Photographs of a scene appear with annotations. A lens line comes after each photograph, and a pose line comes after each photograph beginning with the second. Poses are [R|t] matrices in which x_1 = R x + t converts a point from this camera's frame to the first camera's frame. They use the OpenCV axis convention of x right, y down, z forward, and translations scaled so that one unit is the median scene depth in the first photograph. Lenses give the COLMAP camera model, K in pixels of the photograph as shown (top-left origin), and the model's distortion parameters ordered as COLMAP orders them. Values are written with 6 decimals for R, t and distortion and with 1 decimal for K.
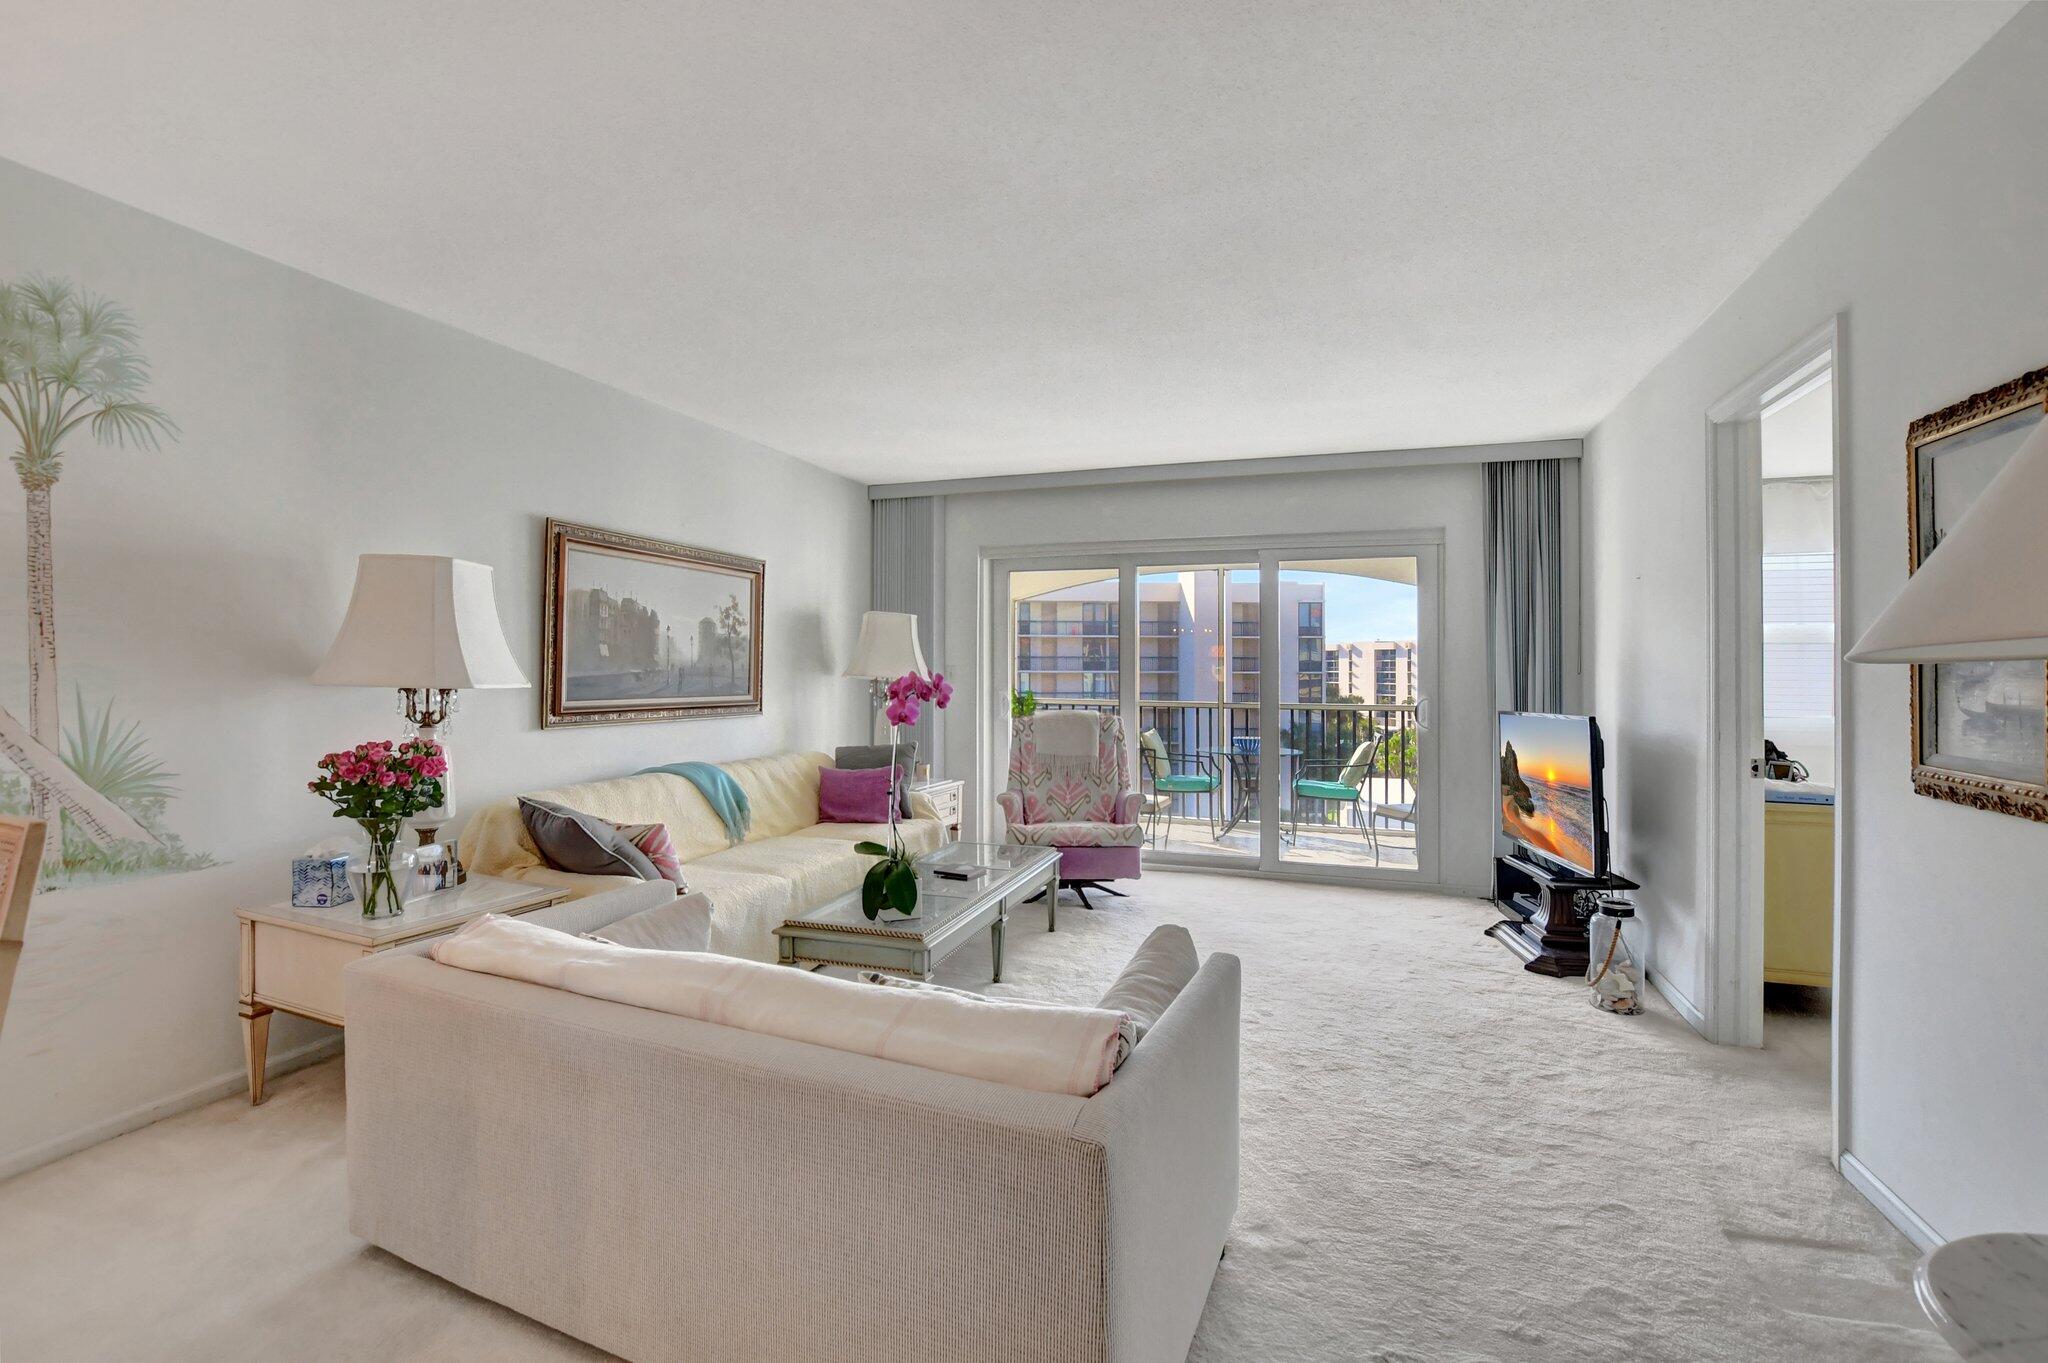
lens RADIAL K [[942.6, 0, 1019.0], [0, 942.6, 662.1], [0, 0, 1]] dist [-0.012115, 0.000196]
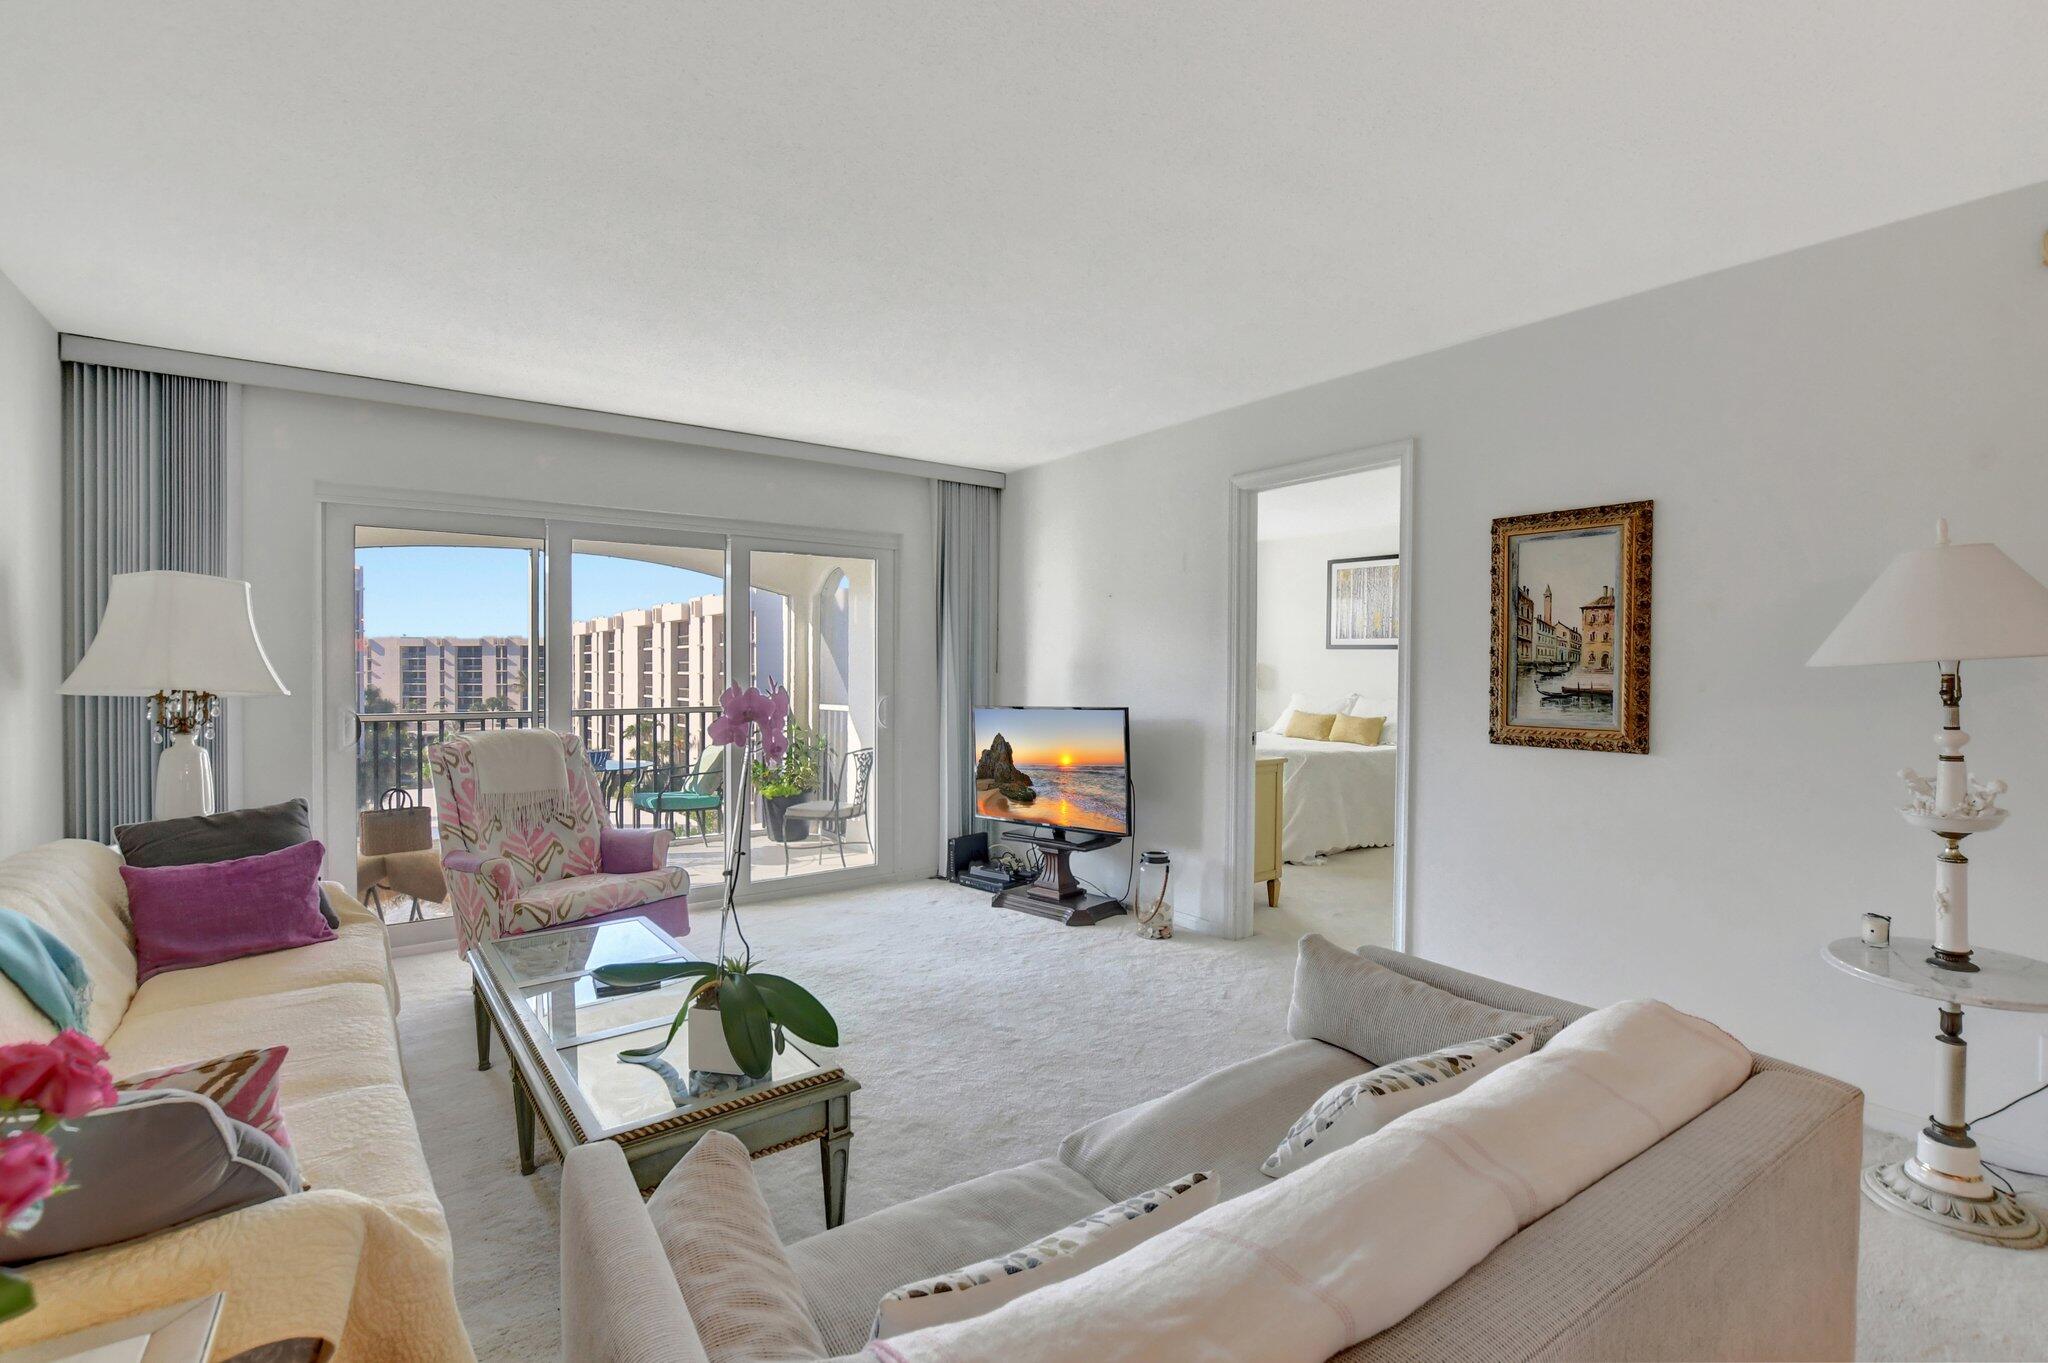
lens RADIAL K [[942.6, 0, 1019.0], [0, 942.6, 662.1], [0, 0, 1]] dist [-0.012115, 0.000196]
pose [[0.557782, -0.001954, 0.829985, -0.378836], [0.000153, 0.999997, 0.002251, -0.002678], [-0.829988, -0.001128, 0.557781, 0.323258]]
